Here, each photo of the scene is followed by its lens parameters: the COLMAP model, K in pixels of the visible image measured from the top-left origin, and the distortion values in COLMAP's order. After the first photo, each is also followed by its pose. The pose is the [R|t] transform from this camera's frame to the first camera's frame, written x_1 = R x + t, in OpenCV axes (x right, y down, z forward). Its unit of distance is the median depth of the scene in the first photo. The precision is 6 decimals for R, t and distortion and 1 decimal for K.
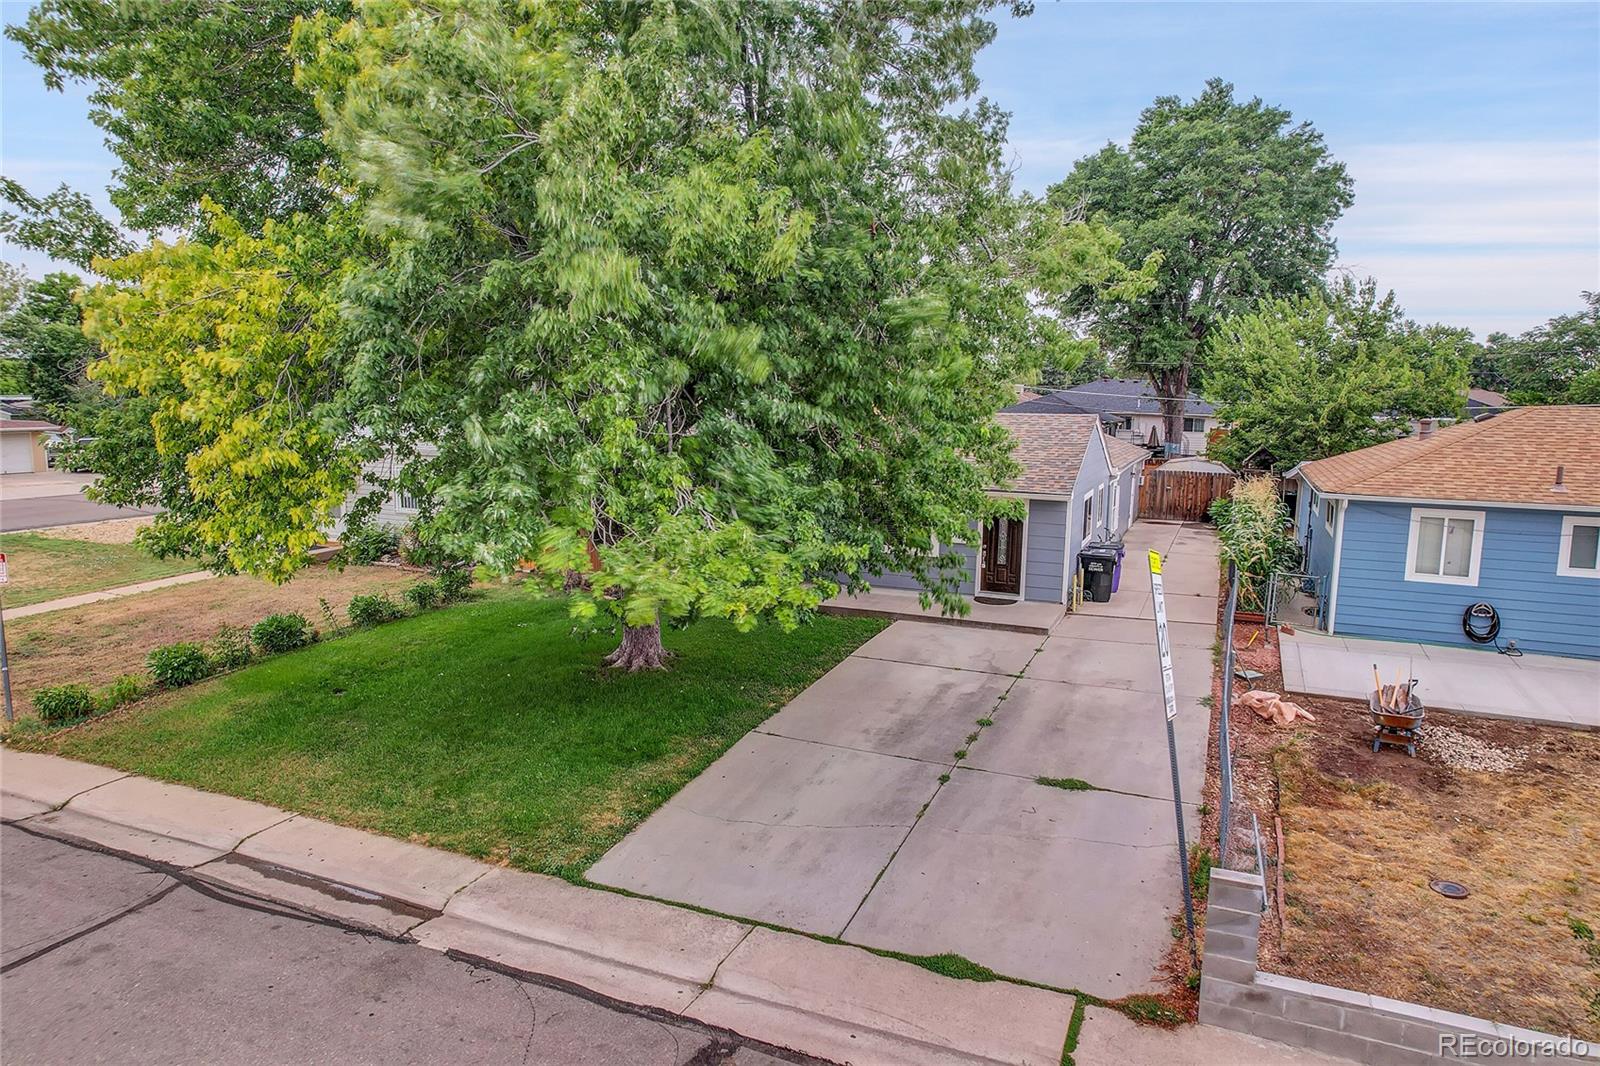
lens RADIAL K [[1019.7, 0, 800.0], [0, 1019.7, 533.0], [0, 0, 1]] dist [-0.068837, 0.058059]
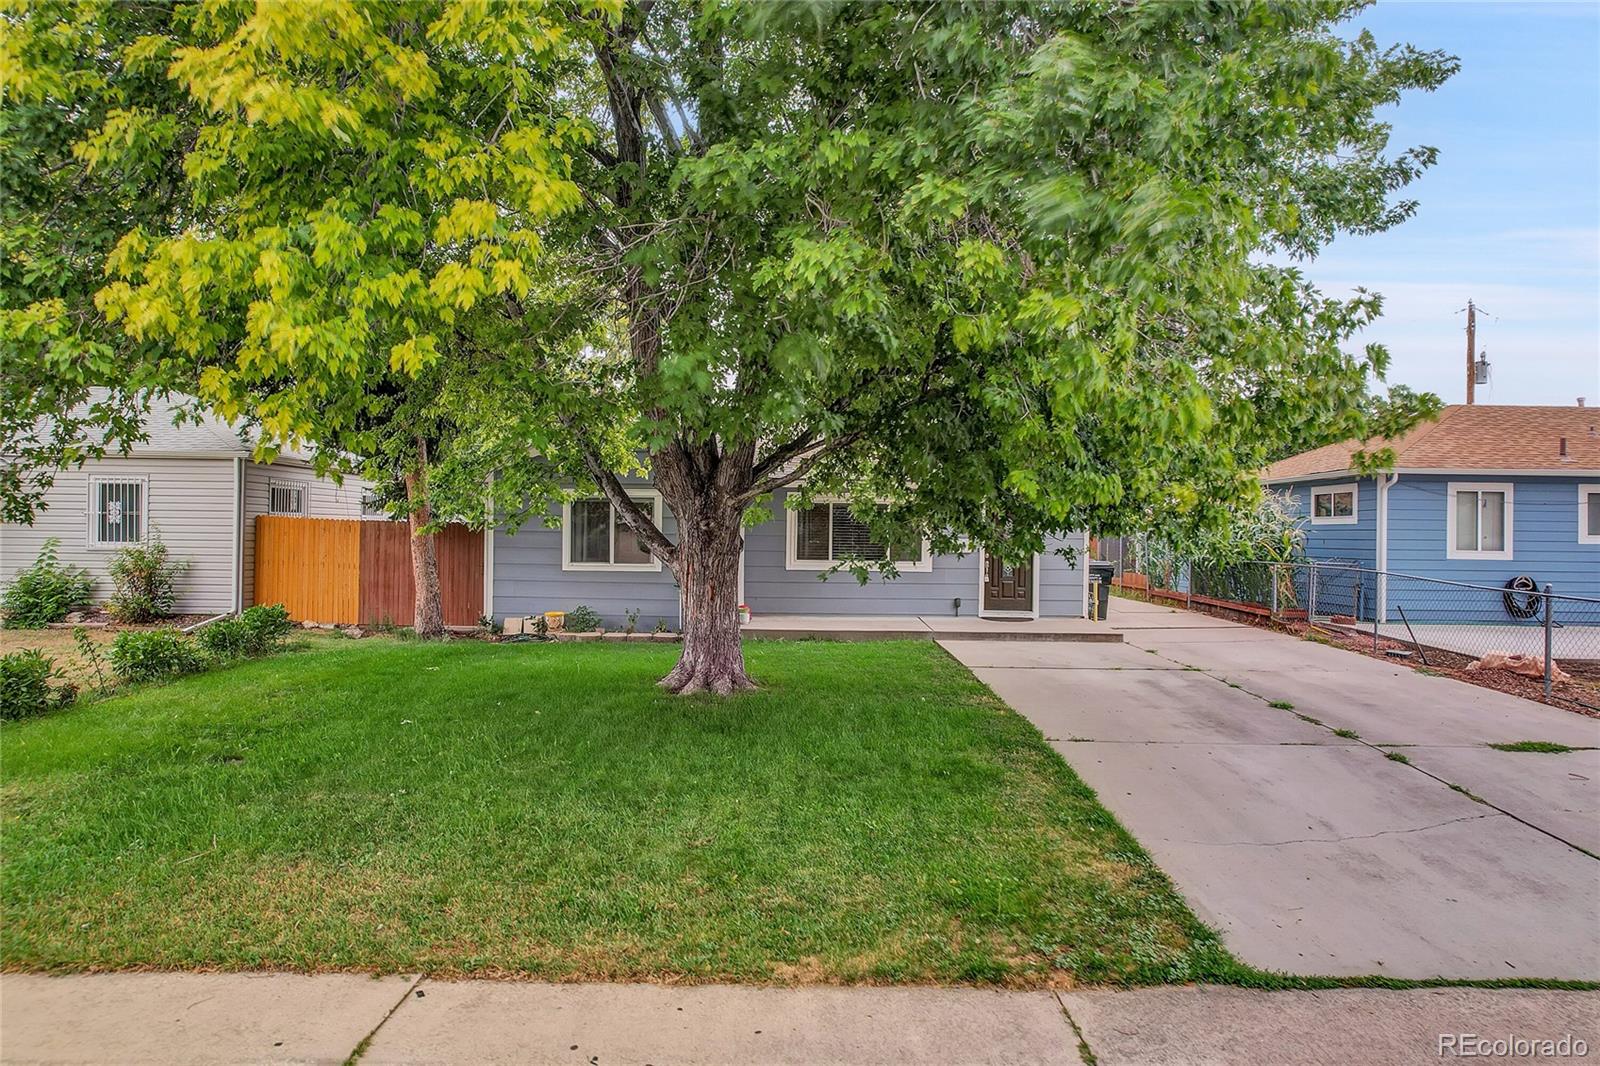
lens RADIAL K [[1019.7, 0, 800.0], [0, 1019.7, 533.0], [0, 0, 1]] dist [-0.068837, 0.058059]
pose [[0.922607, -0.004017, 0.385721, -0.341365], [0.055638, 0.990875, -0.122761, 0.108363], [-0.381708, 0.134721, 0.914412, 0.369907]]
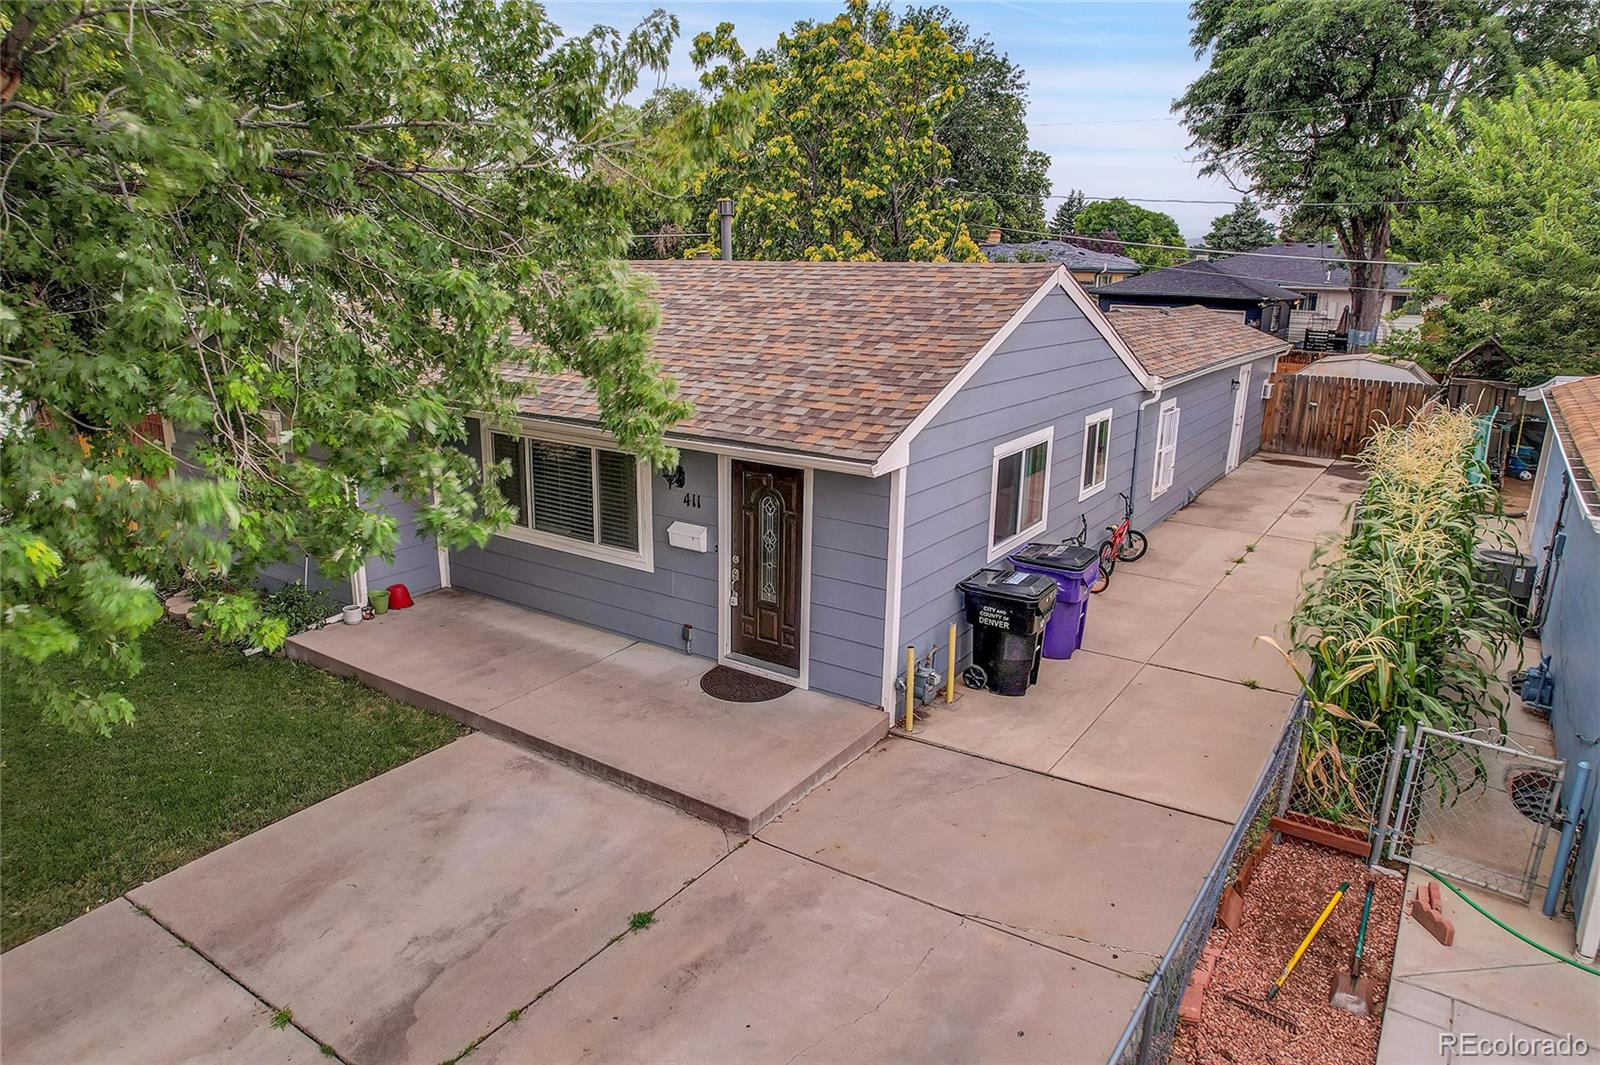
lens RADIAL K [[1006.9, 0, 800.0], [0, 1006.9, 532.5], [0, 0, 1]] dist [-0.104061, 0.107618]
pose [[0.980364, 0.049968, -0.190758, 0.360687], [-0.026770, 0.992132, 0.122304, -0.065624], [0.195369, -0.114796, 0.973988, 0.709123]]
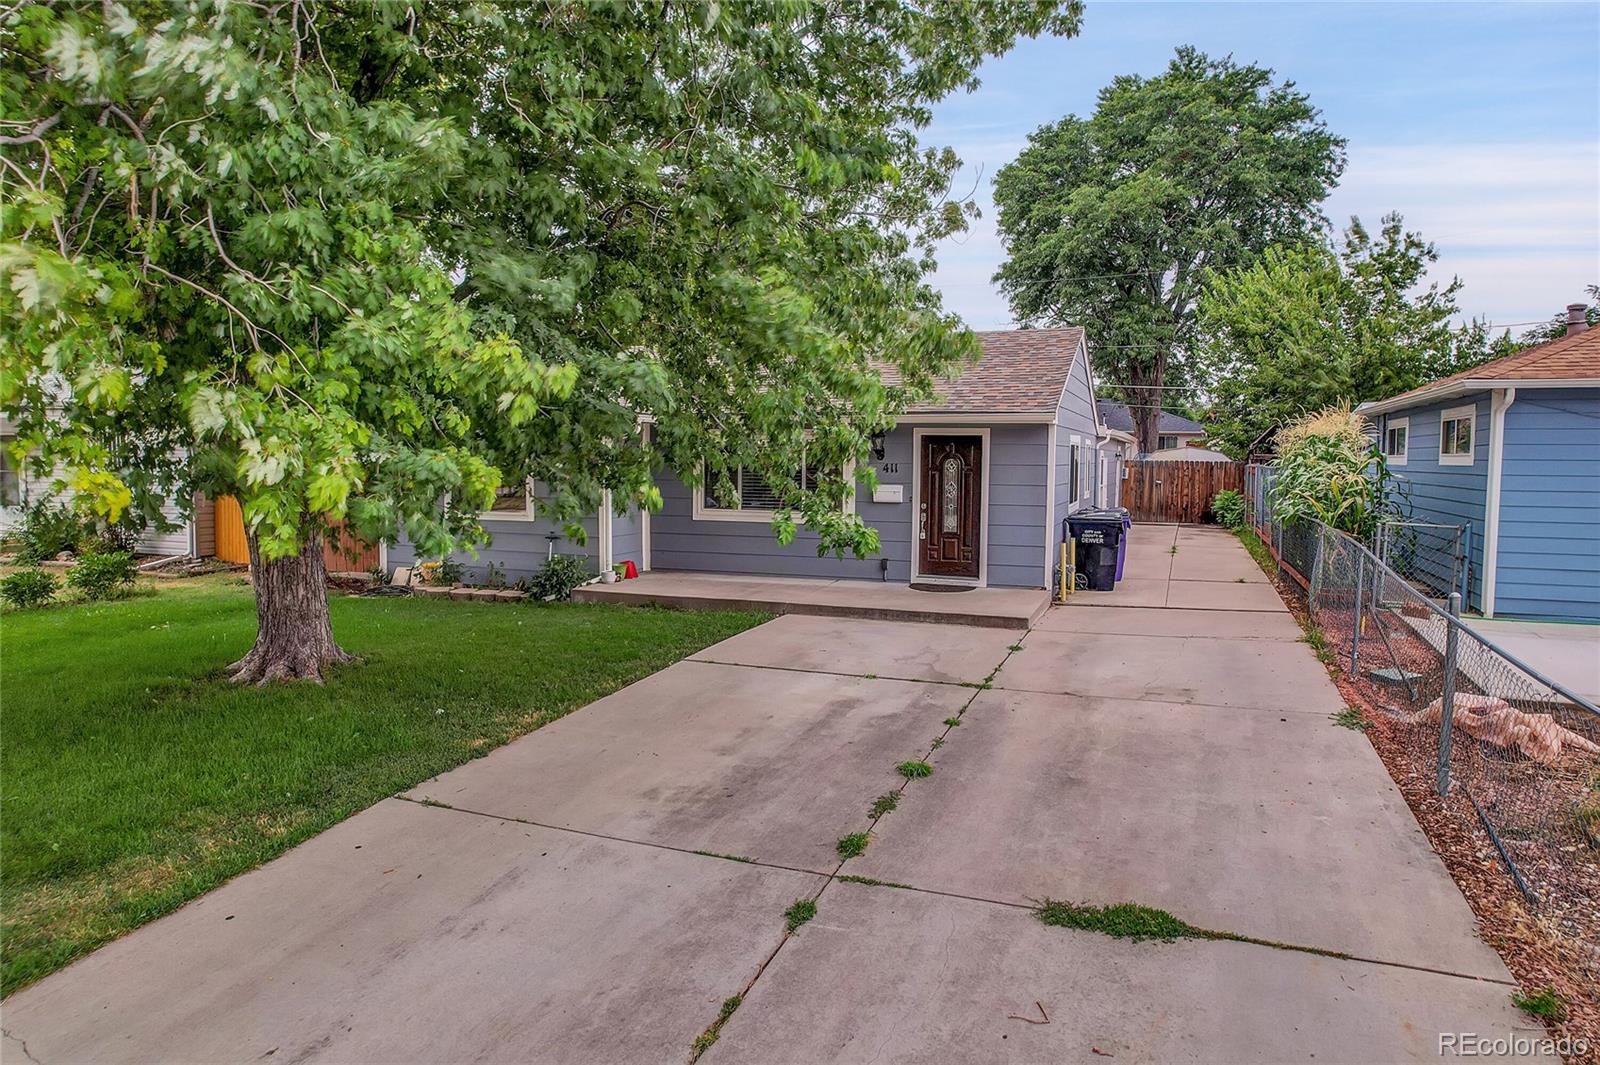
lens RADIAL K [[1019.7, 0, 800.0], [0, 1019.7, 532.5], [0, 0, 1]] dist [-0.068837, 0.058059]
pose [[0.998998, -0.011834, 0.043170, 0.090455], [0.014597, 0.997827, -0.064246, 0.087542], [-0.042316, 0.064811, 0.997000, 0.433638]]
